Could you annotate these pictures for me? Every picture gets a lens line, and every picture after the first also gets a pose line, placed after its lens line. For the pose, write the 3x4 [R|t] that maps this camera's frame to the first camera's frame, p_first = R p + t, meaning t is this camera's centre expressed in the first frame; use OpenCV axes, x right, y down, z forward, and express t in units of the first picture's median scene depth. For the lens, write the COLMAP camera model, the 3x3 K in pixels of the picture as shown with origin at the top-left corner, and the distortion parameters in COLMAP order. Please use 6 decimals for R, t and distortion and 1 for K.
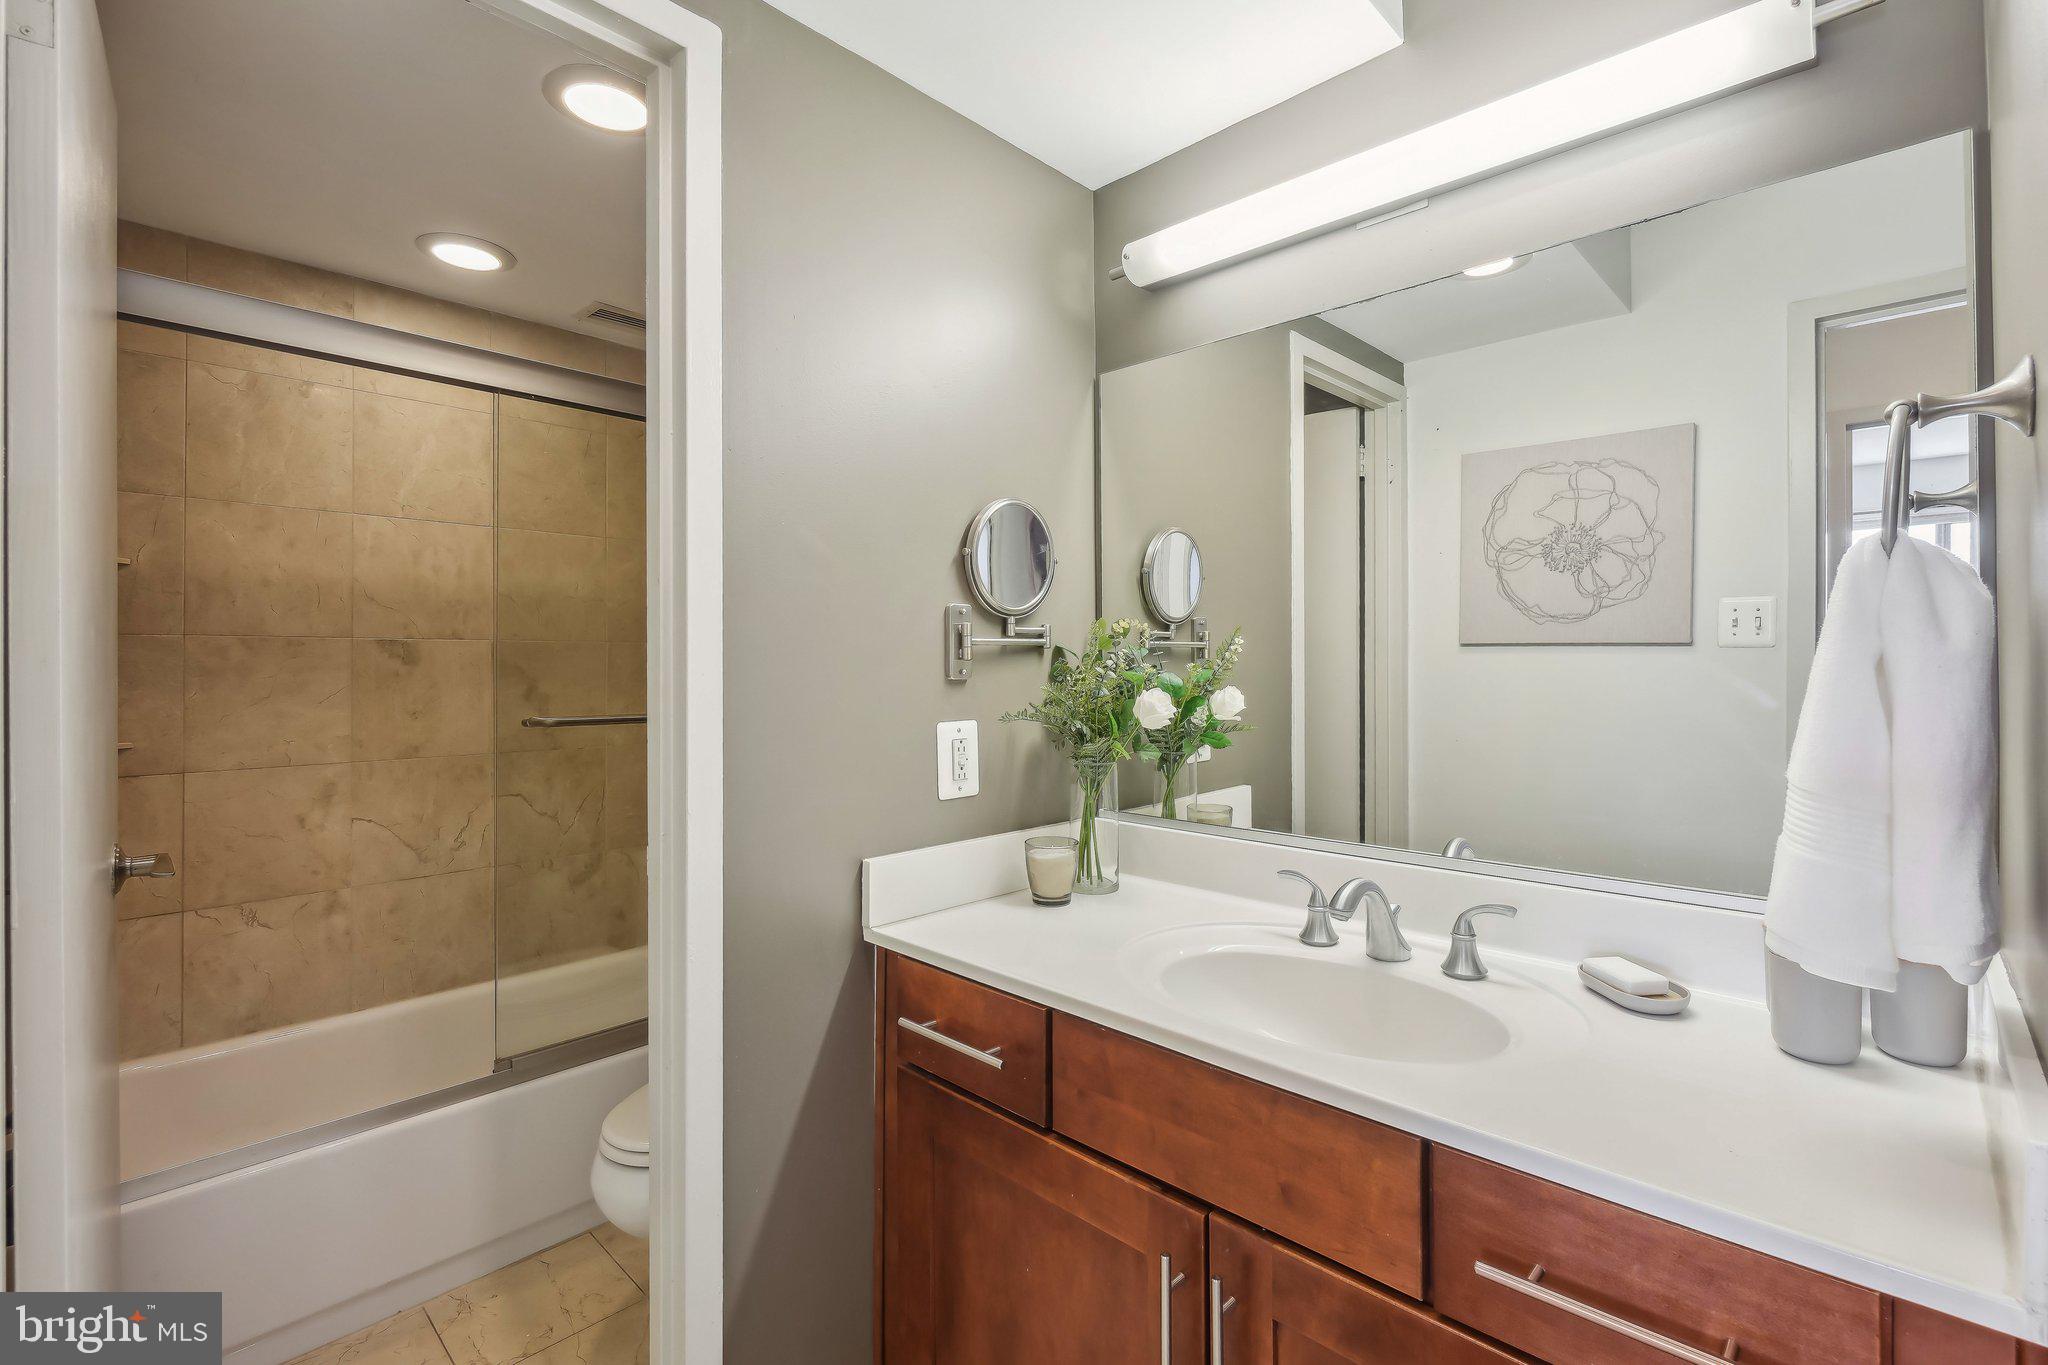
lens RADIAL K [[904.9, 0, 1023.5], [0, 904.9, 660.8], [0, 0, 1]] dist [-0.002222, -0.000767]
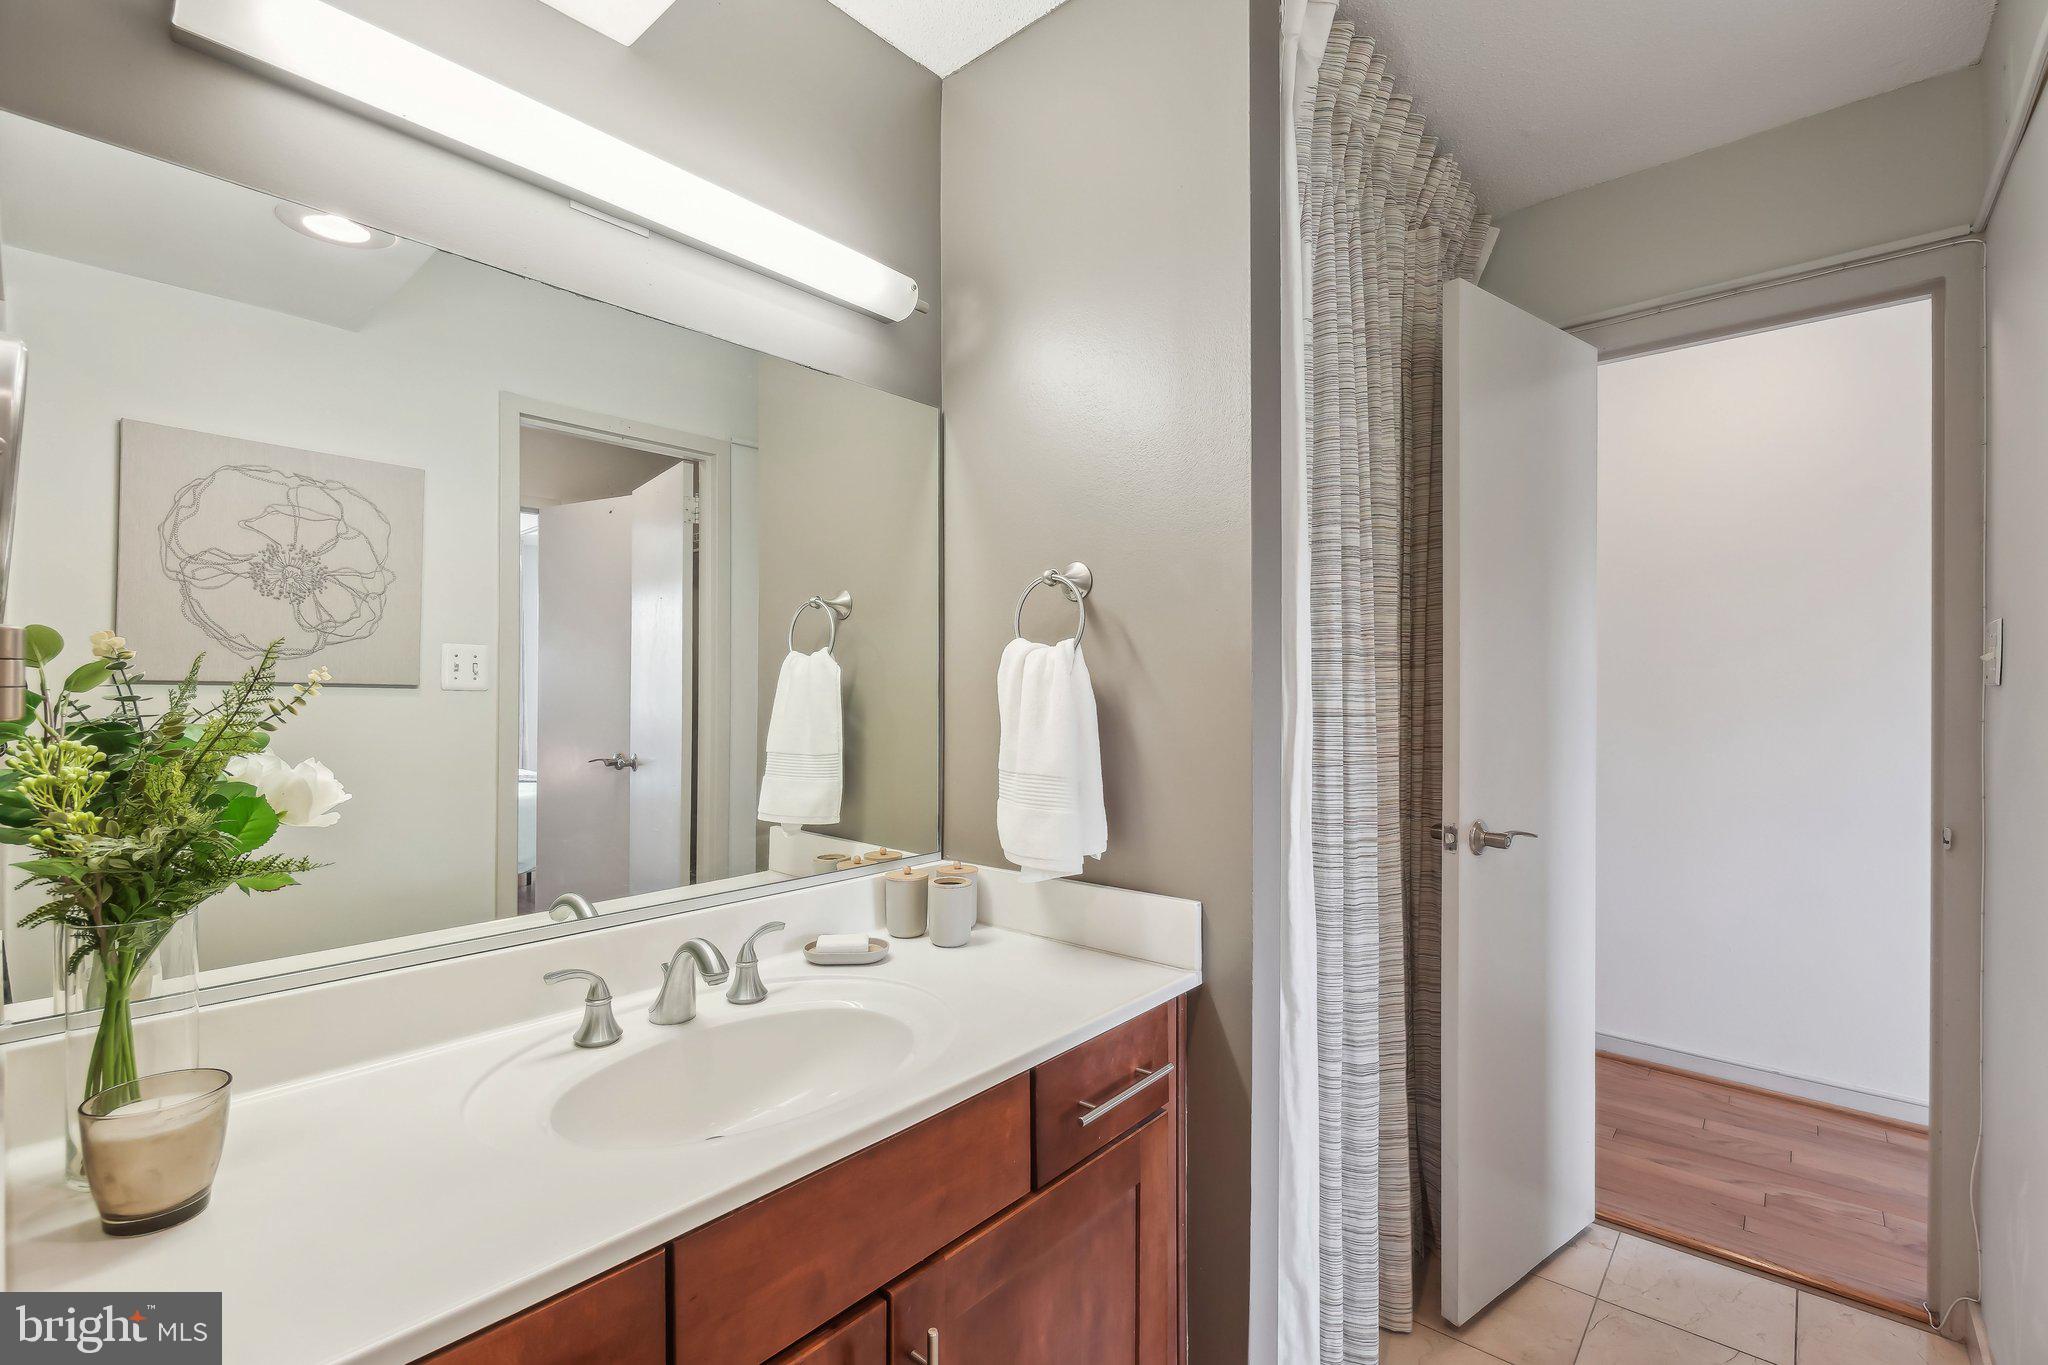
lens RADIAL K [[902.6, 0, 1015.4], [0, 902.6, 693.3], [0, 0, 1]] dist [-0.003426, -0.000241]
pose [[-0.052814, 0.006162, 0.998585, -0.300564], [-0.001015, 0.999980, -0.006224, -0.005099], [-0.998604, -0.001342, -0.052807, 0.369286]]
